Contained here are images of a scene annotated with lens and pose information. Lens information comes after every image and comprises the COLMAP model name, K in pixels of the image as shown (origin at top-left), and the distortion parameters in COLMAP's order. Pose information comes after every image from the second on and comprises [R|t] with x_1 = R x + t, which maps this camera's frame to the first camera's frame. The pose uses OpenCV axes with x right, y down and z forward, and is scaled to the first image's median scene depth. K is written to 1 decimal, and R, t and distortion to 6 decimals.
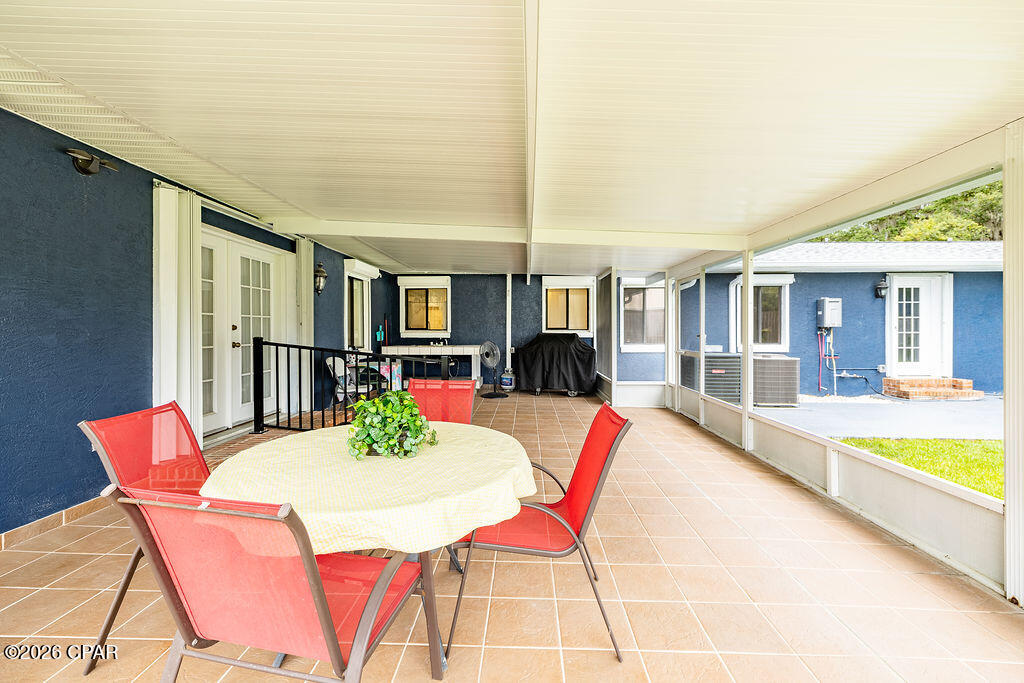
lens RADIAL K [[424.9, 0, 518.8], [0, 424.9, 332.2], [0, 0, 1]] dist [0.000285, 0.000333]
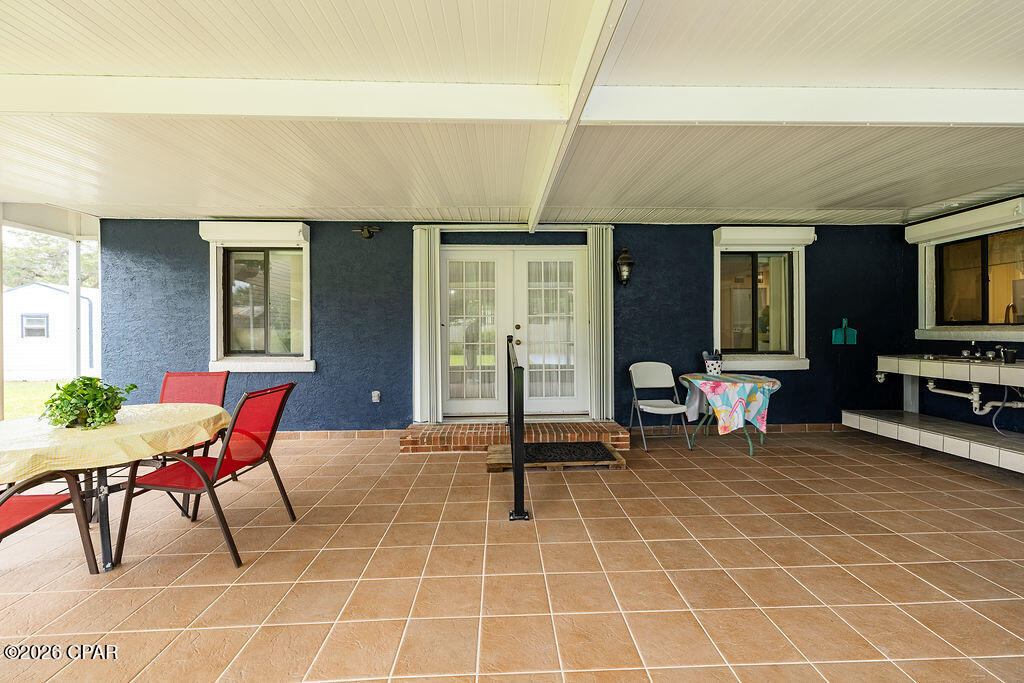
lens RADIAL K [[424.9, 0, 518.8], [0, 424.9, 332.2], [0, 0, 1]] dist [0.000285, 0.000333]
pose [[0.062768, 0.002416, -0.998025, 0.229144], [0.004105, 0.999988, 0.002678, 0.000383], [0.998020, -0.004265, 0.062757, 0.474217]]
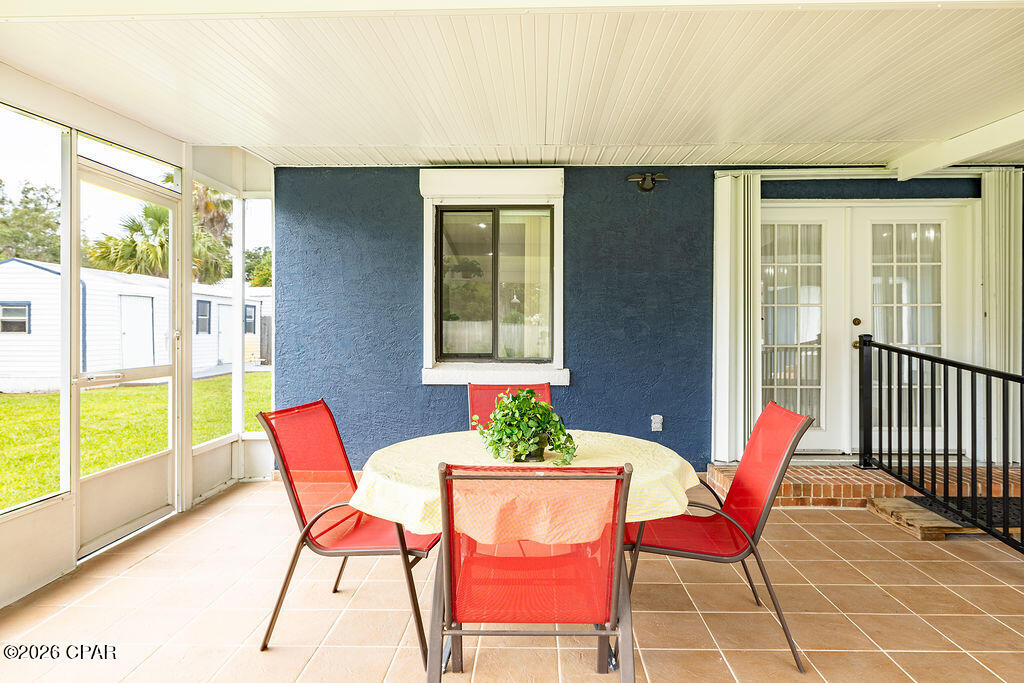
lens RADIAL K [[619.2, 0, 524.6], [0, 619.2, 330.6], [0, 0, 1]] dist [-0.002239, 0.001221]
pose [[-0.005856, 0.002331, -0.999980, 0.216245], [-0.002028, 0.999995, 0.002343, 0.001943], [0.999981, 0.002041, -0.005852, 0.213970]]
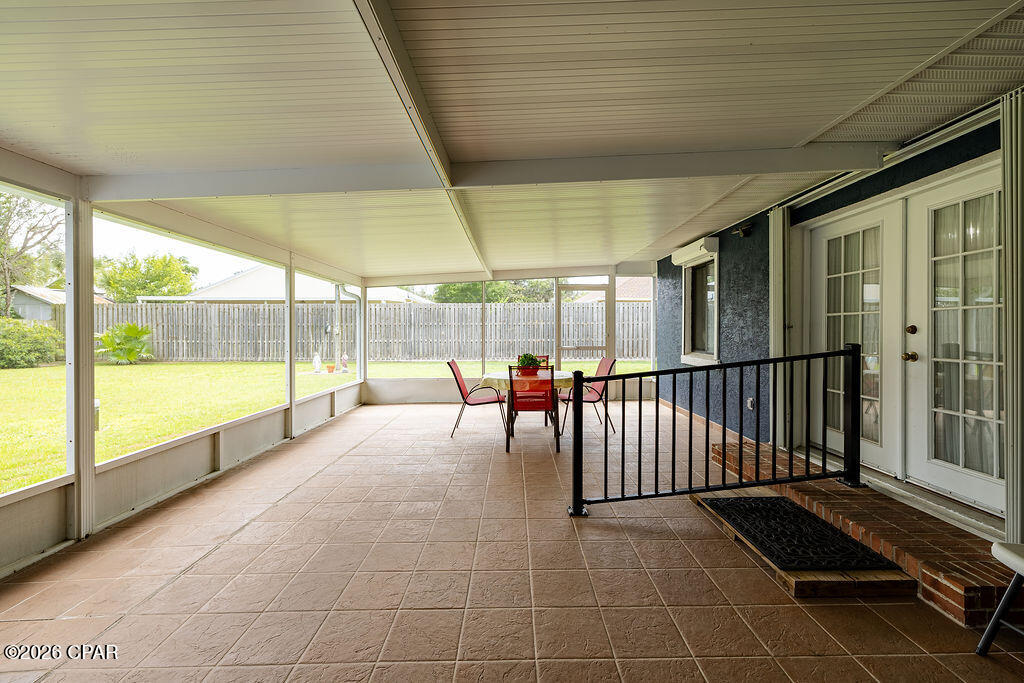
lens RADIAL K [[424.9, 0, 518.8], [0, 424.9, 332.2], [0, 0, 1]] dist [0.000285, 0.000333]
pose [[-0.999273, 0.000023, -0.038126, -0.024953], [-0.000194, 0.999984, 0.005683, -0.005609], [0.038125, 0.005686, -0.999257, 0.825325]]
